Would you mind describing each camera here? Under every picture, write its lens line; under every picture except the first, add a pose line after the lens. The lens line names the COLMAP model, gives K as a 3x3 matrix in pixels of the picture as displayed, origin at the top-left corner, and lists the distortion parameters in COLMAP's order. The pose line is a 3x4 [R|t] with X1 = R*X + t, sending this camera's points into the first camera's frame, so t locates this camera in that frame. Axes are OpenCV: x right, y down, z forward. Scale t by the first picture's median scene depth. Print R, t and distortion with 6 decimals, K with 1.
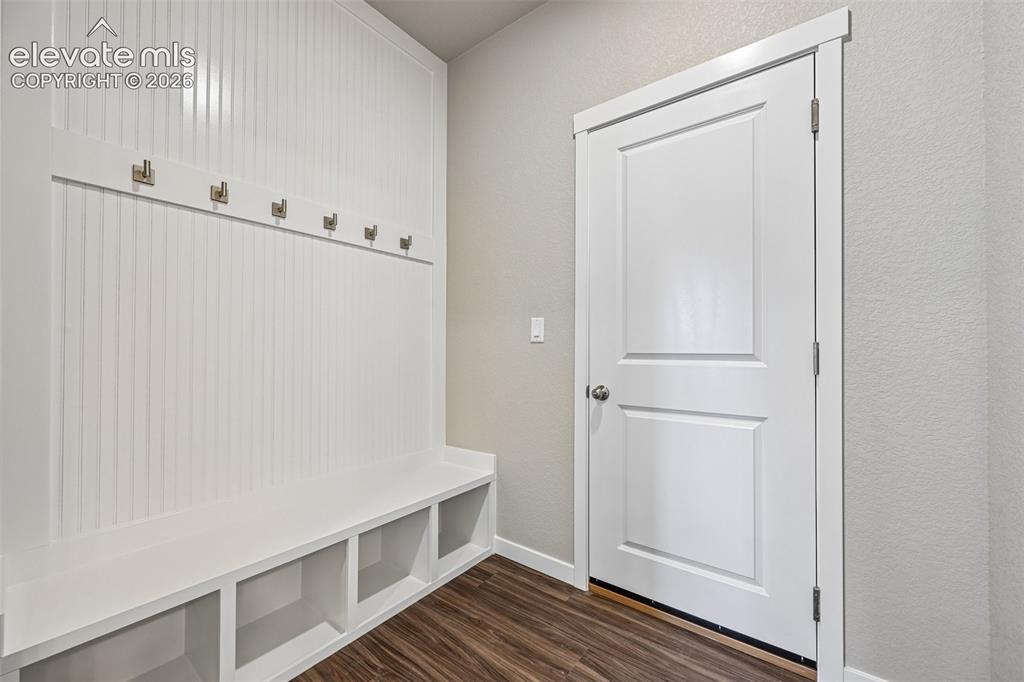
lens RADIAL K [[401.2, 0, 509.6], [0, 401.2, 339.4], [0, 0, 1]] dist [0.003728, 0.000369]
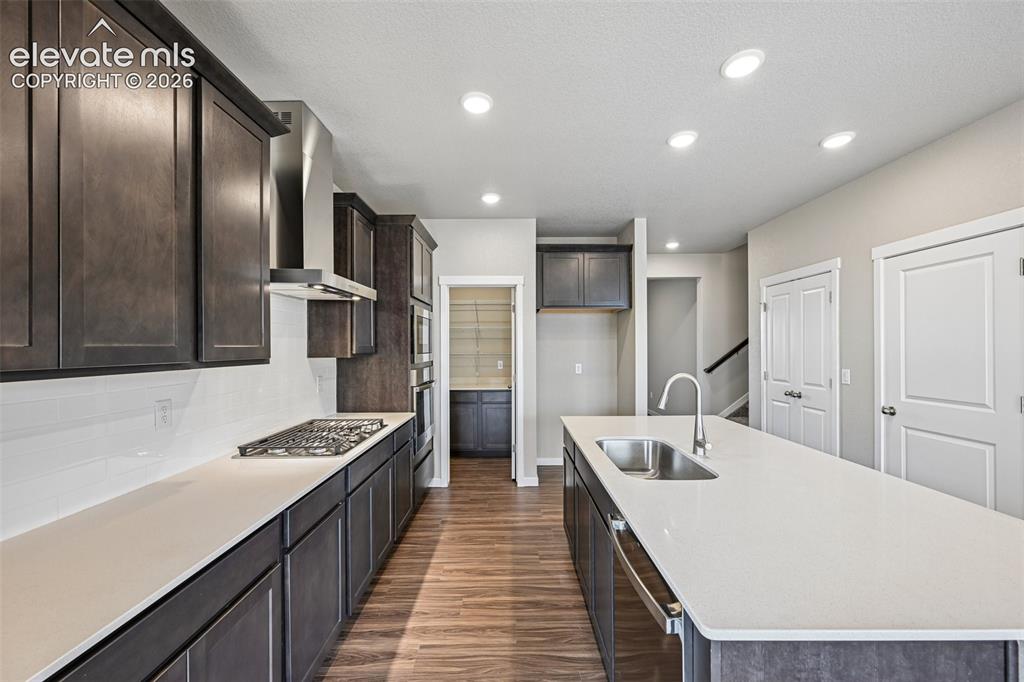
lens RADIAL K [[401.2, 0, 511.0], [0, 401.2, 342.3], [0, 0, 1]] dist [0.003728, 0.000369]
pose [[0.605762, -0.010218, -0.795580, 0.613492], [0.007290, 0.999947, -0.007292, -0.162668], [0.795613, -0.001383, 0.605804, -1.348424]]
